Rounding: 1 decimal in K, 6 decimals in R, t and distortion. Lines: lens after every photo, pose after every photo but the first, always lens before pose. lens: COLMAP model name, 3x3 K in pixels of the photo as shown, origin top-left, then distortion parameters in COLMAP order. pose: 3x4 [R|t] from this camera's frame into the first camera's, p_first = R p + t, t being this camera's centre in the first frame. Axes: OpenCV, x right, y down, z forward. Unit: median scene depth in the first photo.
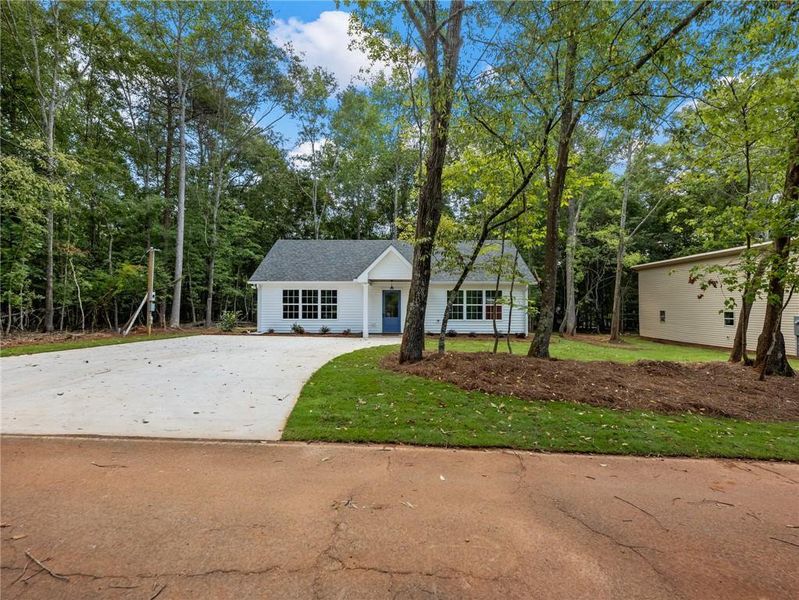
lens RADIAL K [[319.6, 0, 400.2], [0, 319.6, 300.1], [0, 0, 1]] dist [-0.001629, -0.000122]
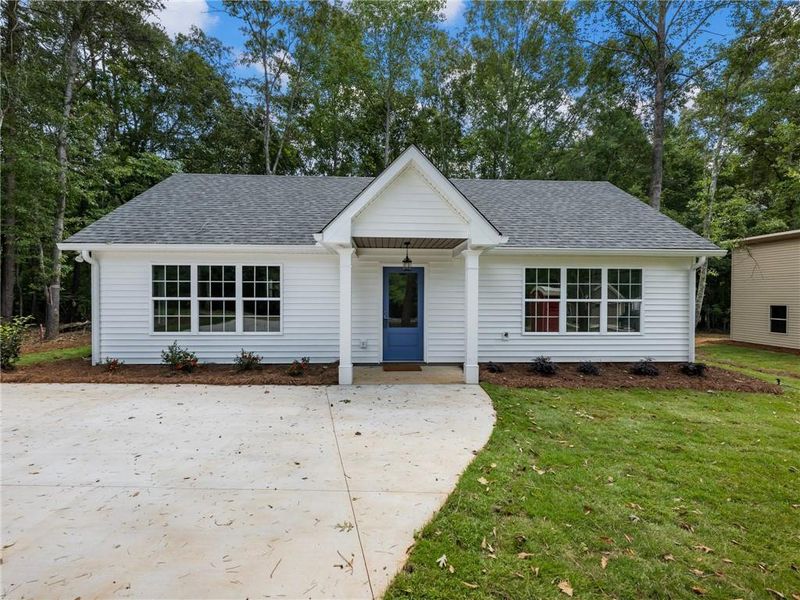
lens RADIAL K [[320.0, 0, 398.4], [0, 320.0, 295.7], [0, 0, 1]] dist [-0.001629, -0.000122]
pose [[0.997918, 0.001192, 0.064486, -0.062720], [-0.002915, 0.999641, 0.026637, -0.003139], [-0.064431, -0.026769, 0.997563, 0.546886]]
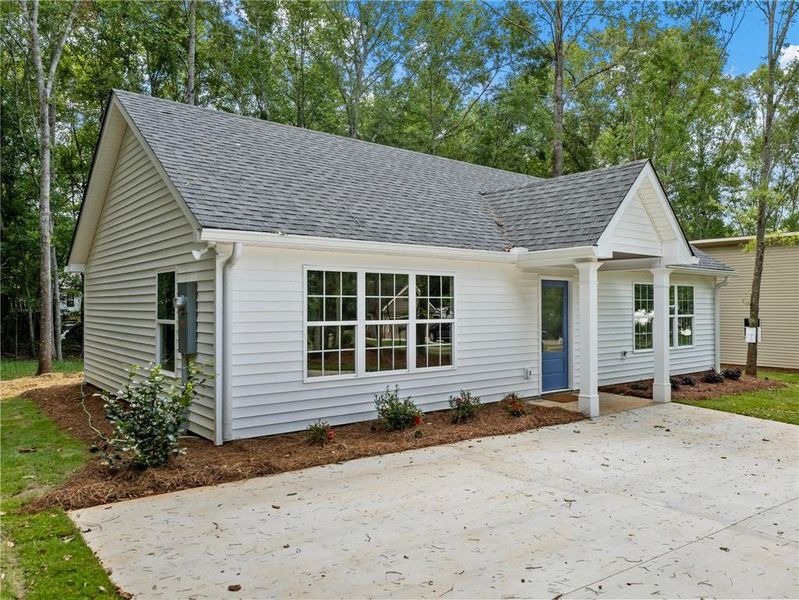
lens RADIAL K [[601.4, 0, 399.6], [0, 601.4, 301.4], [0, 0, 1]] dist [0.006178, 0.000863]
pose [[0.767467, 0.000790, 0.641088, -0.633084], [0.000259, 0.999999, -0.001542, -0.004930], [-0.641088, 0.001350, 0.767466, 0.562114]]
